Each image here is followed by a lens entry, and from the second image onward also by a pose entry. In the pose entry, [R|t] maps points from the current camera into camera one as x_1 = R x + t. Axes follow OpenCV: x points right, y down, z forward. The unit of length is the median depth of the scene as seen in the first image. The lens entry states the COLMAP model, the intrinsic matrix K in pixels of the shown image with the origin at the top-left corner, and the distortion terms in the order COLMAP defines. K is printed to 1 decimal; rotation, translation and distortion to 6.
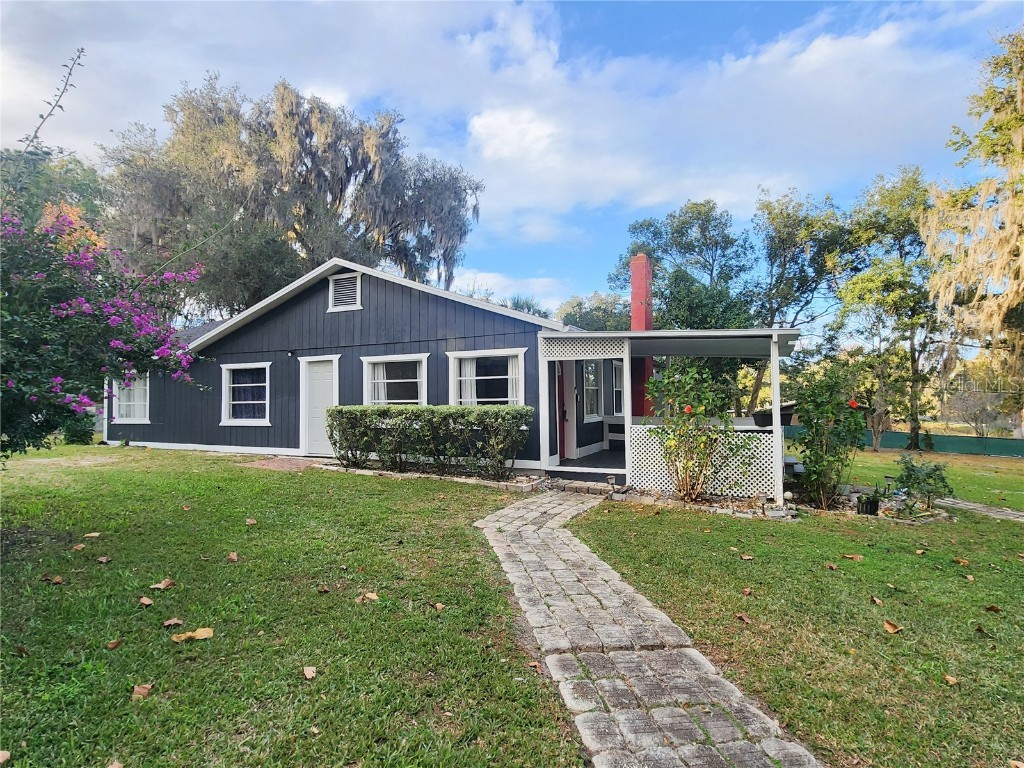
lens RADIAL K [[554.7, 0, 513.5], [0, 554.7, 385.2], [0, 0, 1]] dist [-0.001010, -0.000249]
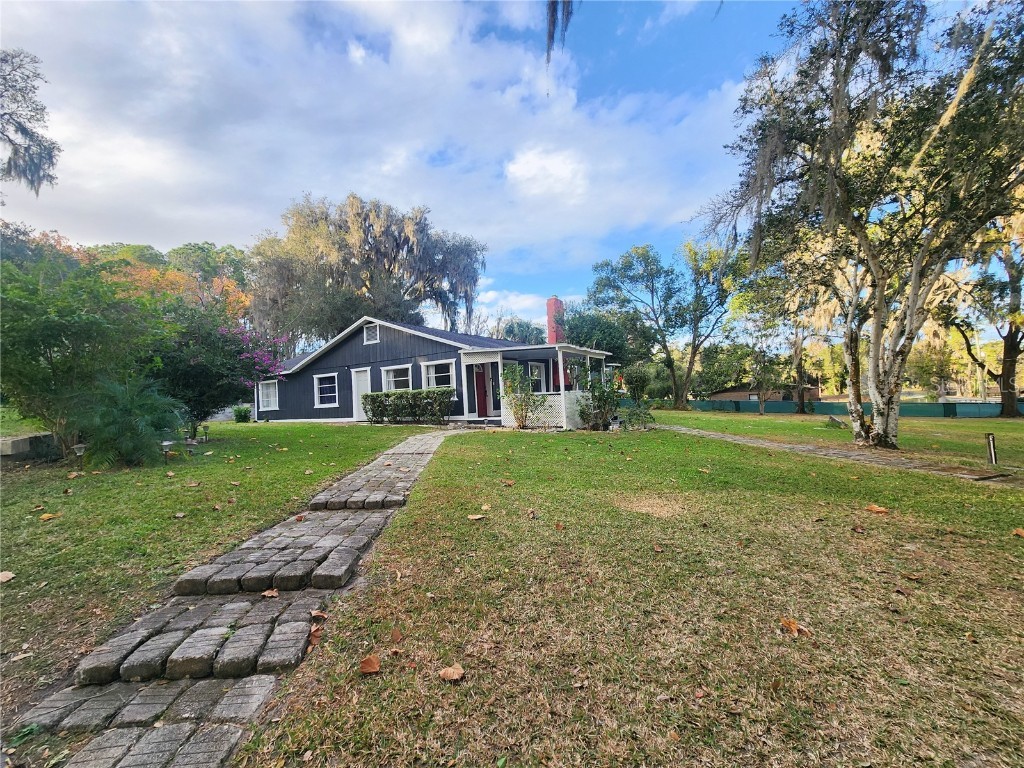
lens RADIAL K [[419.7, 0, 508.1], [0, 419.7, 381.8], [0, 0, 1]] dist [-0.002811, 0.001250]
pose [[0.994690, -0.048676, -0.090677, 0.274337], [0.048414, 0.998814, -0.005083, 0.025670], [0.090817, 0.000666, 0.995867, -0.373379]]
